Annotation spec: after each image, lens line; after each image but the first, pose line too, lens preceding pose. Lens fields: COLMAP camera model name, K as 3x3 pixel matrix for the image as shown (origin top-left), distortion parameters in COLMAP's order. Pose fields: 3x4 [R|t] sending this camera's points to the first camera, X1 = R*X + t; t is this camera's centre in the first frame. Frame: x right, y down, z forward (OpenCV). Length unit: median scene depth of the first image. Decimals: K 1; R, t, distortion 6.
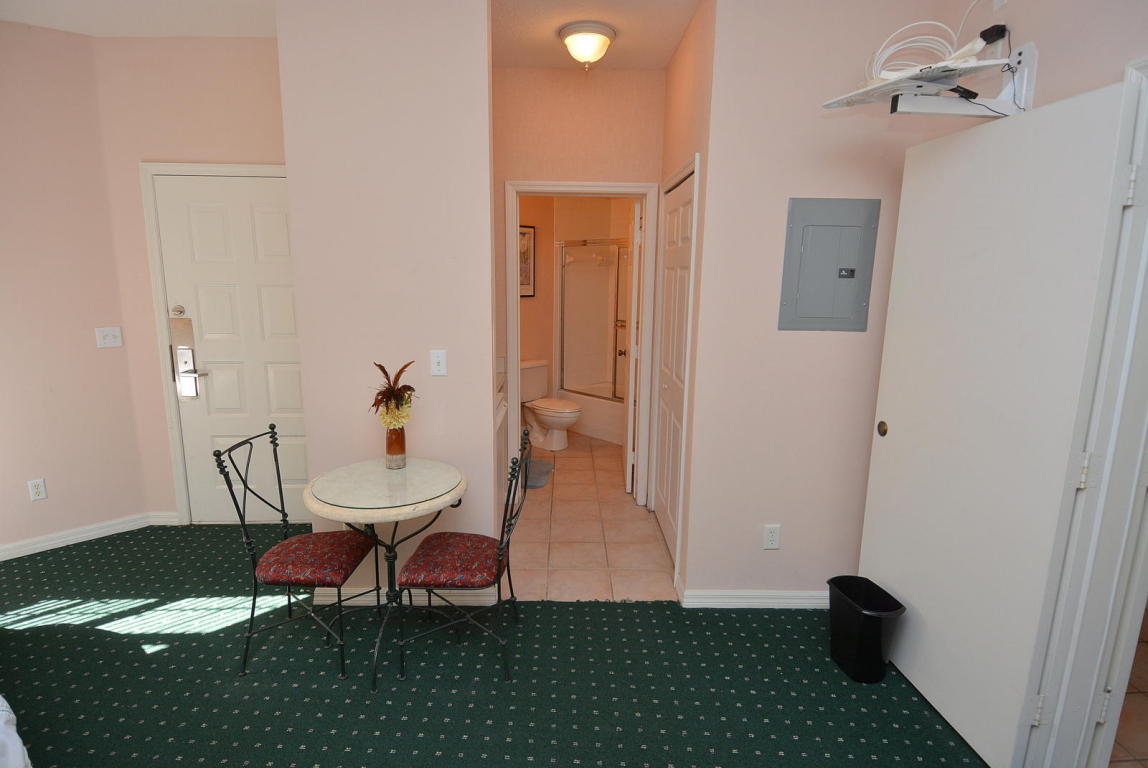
lens RADIAL K [[614.9, 0, 577.2], [0, 614.9, 385.3], [0, 0, 1]] dist [0.053740, -0.056413]
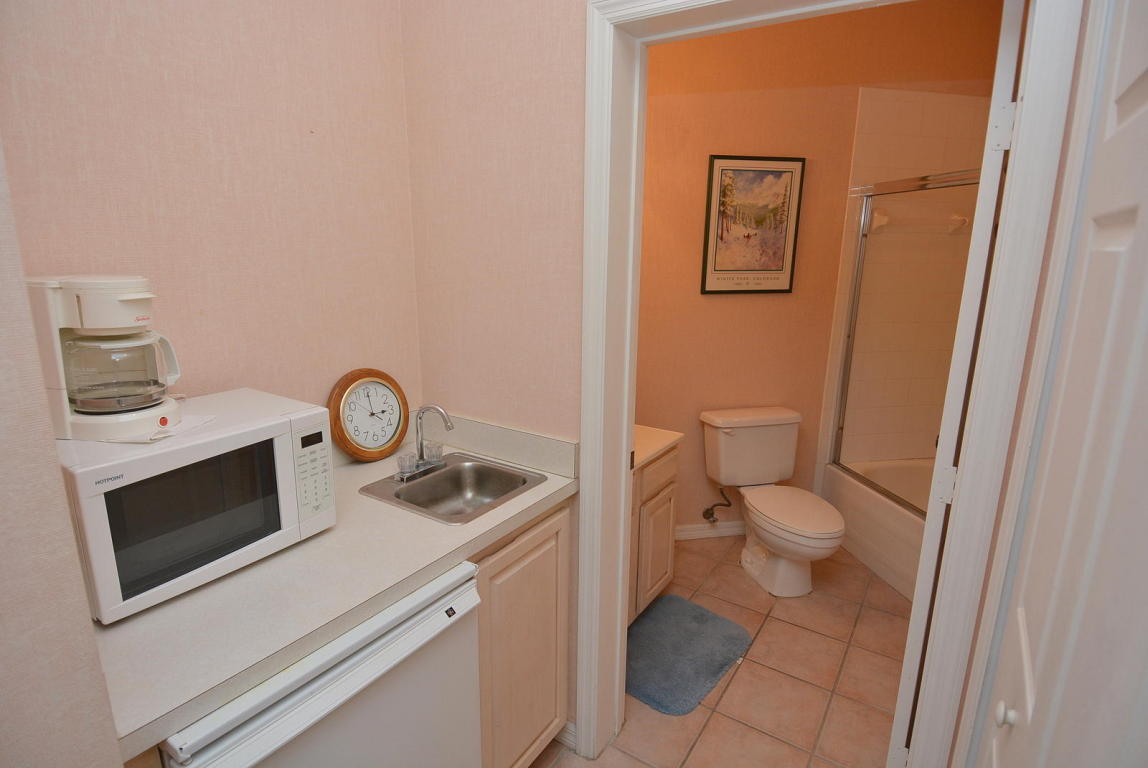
lens RADIAL K [[614.9, 0, 577.2], [0, 614.9, 385.3], [0, 0, 1]] dist [0.053740, -0.056413]
pose [[0.829376, 0.122678, -0.545056, 0.081849], [-0.102652, 0.992447, 0.067175, -0.082912], [0.549179, 0.000238, 0.835704, 0.458500]]
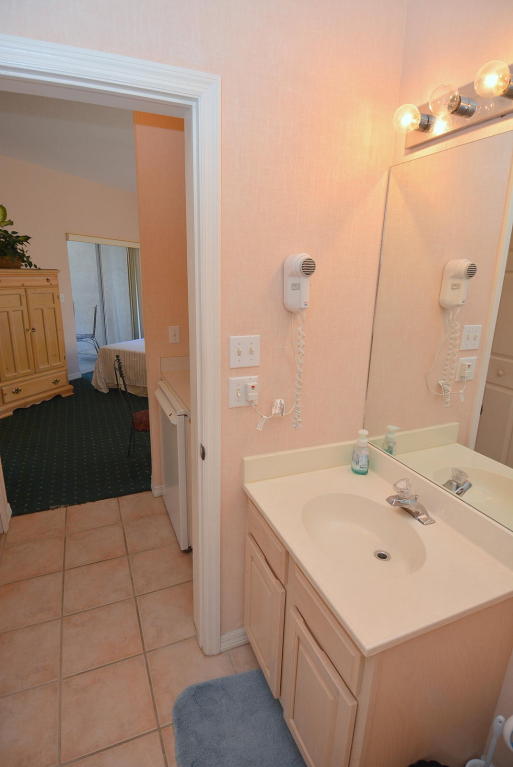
lens RADIAL K [[410.8, 0, 256.5], [0, 410.8, 383.5], [0, 0, 1]] dist [0.053740, -0.056413]
pose [[-0.928233, 0.064930, -0.366290, -0.007204], [-0.104308, 0.899721, 0.423819, -0.180685], [0.357077, 0.431609, -0.828377, 0.964914]]
